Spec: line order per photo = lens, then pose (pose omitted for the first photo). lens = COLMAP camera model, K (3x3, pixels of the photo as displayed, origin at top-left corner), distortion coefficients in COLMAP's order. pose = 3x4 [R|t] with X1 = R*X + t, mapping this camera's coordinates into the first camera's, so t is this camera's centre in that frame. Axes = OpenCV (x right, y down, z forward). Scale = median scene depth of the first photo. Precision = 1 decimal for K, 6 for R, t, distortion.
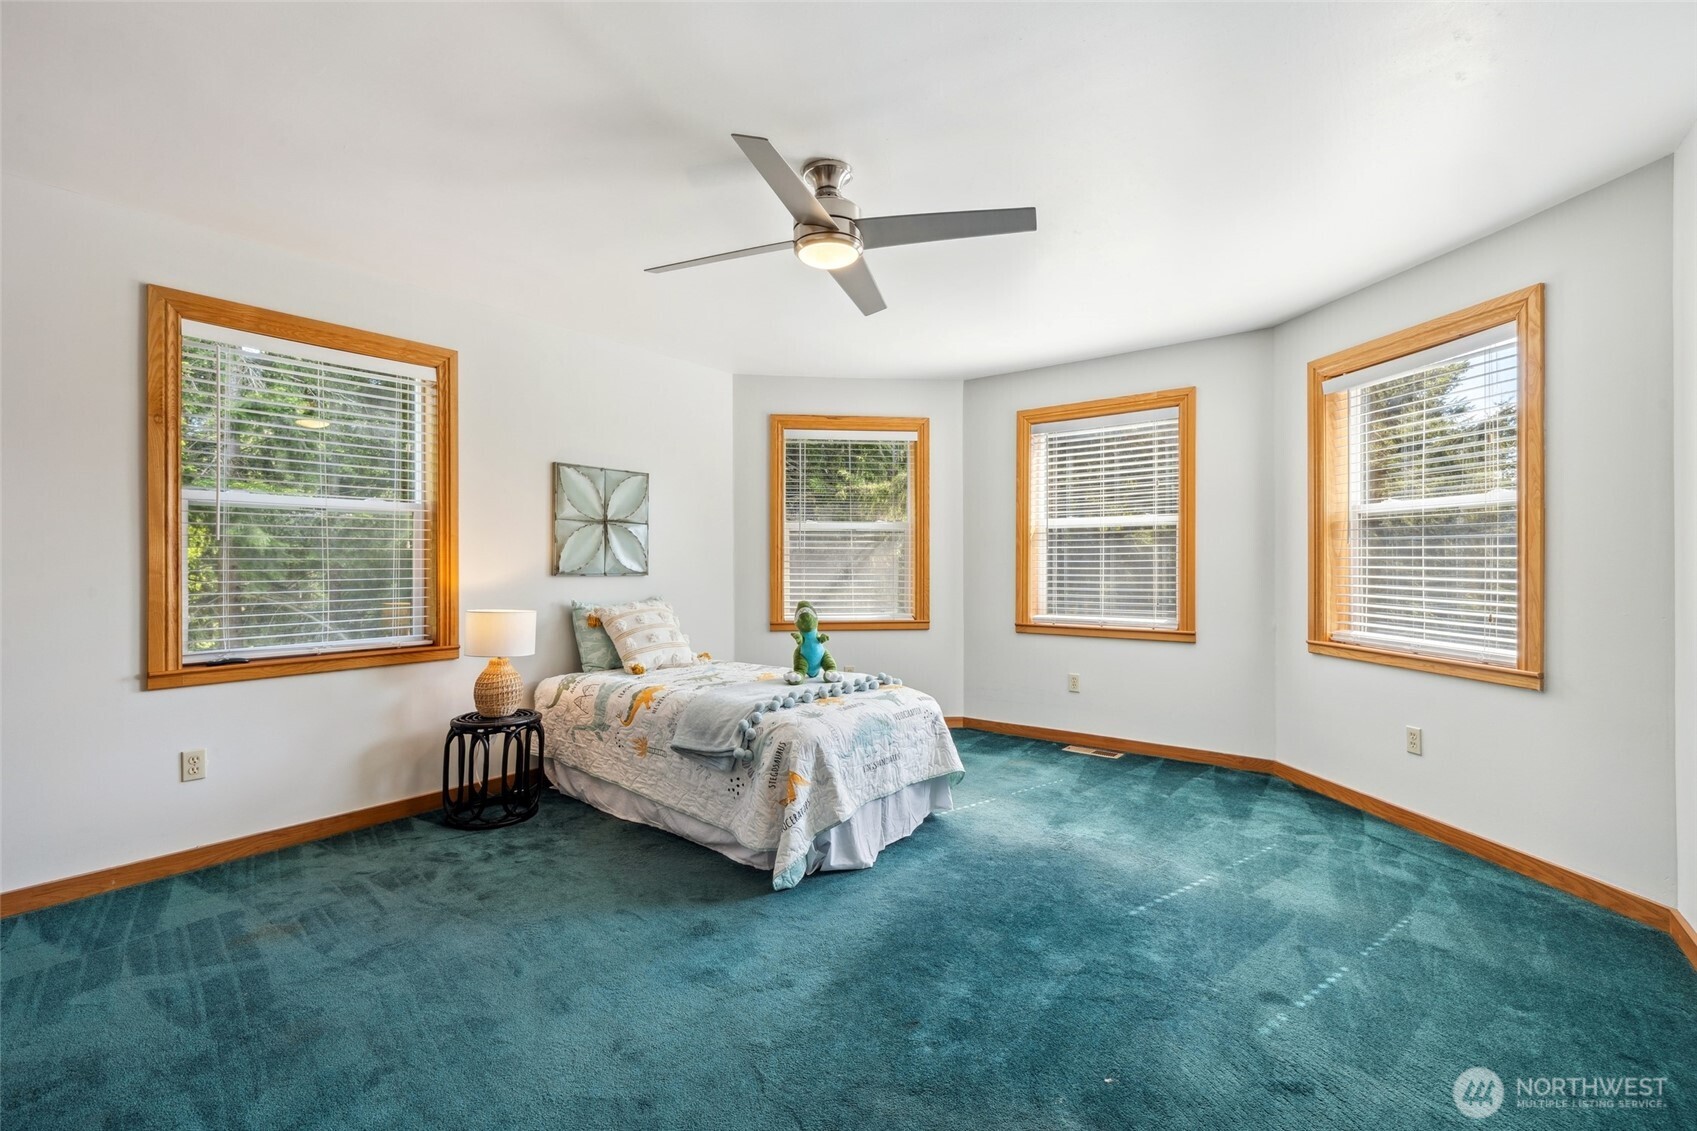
lens RADIAL K [[705.9, 0, 848.5], [0, 705.9, 565.5], [0, 0, 1]] dist [-0.001374, -0.000144]
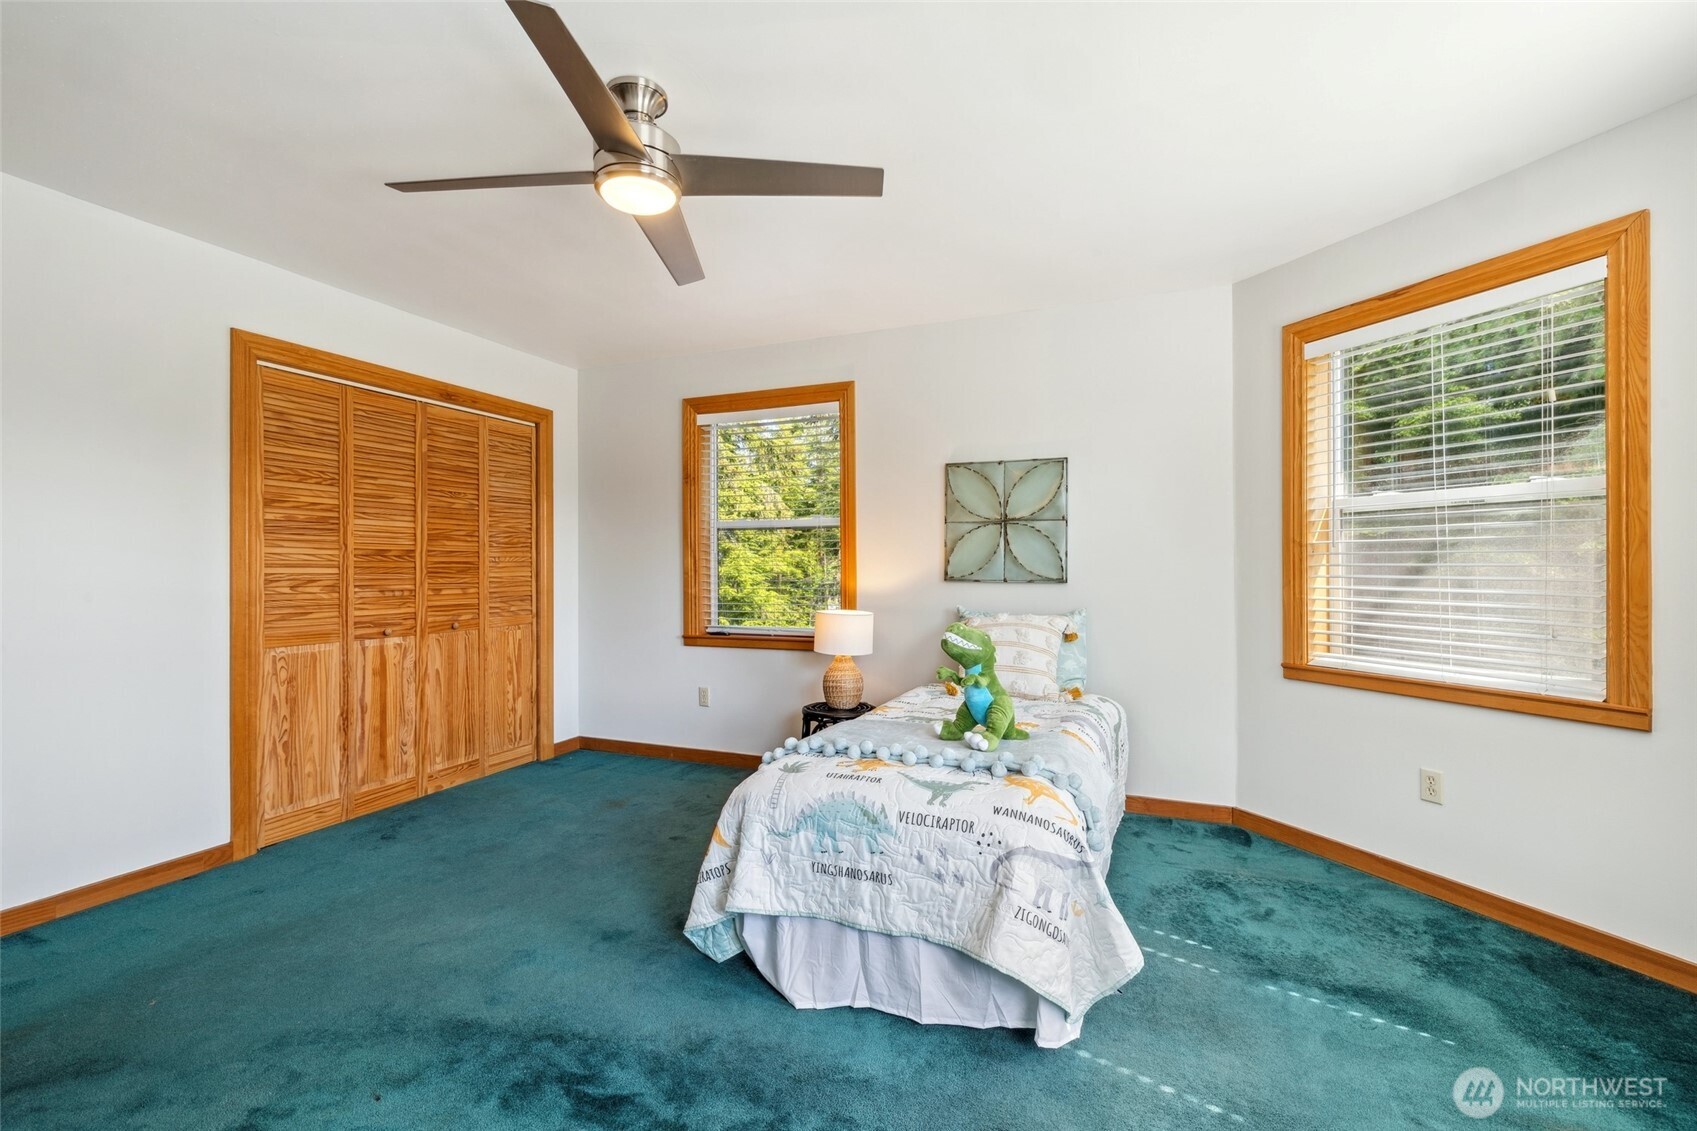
lens RADIAL K [[739.7, 0, 848.5], [0, 739.7, 565.5], [0, 0, 1]] dist [-0.000080, -0.000016]
pose [[0.287158, -0.000521, -0.957883, 0.510200], [-0.000260, 1.000000, -0.000622, -0.006205], [0.957883, 0.000428, 0.287158, 0.574713]]
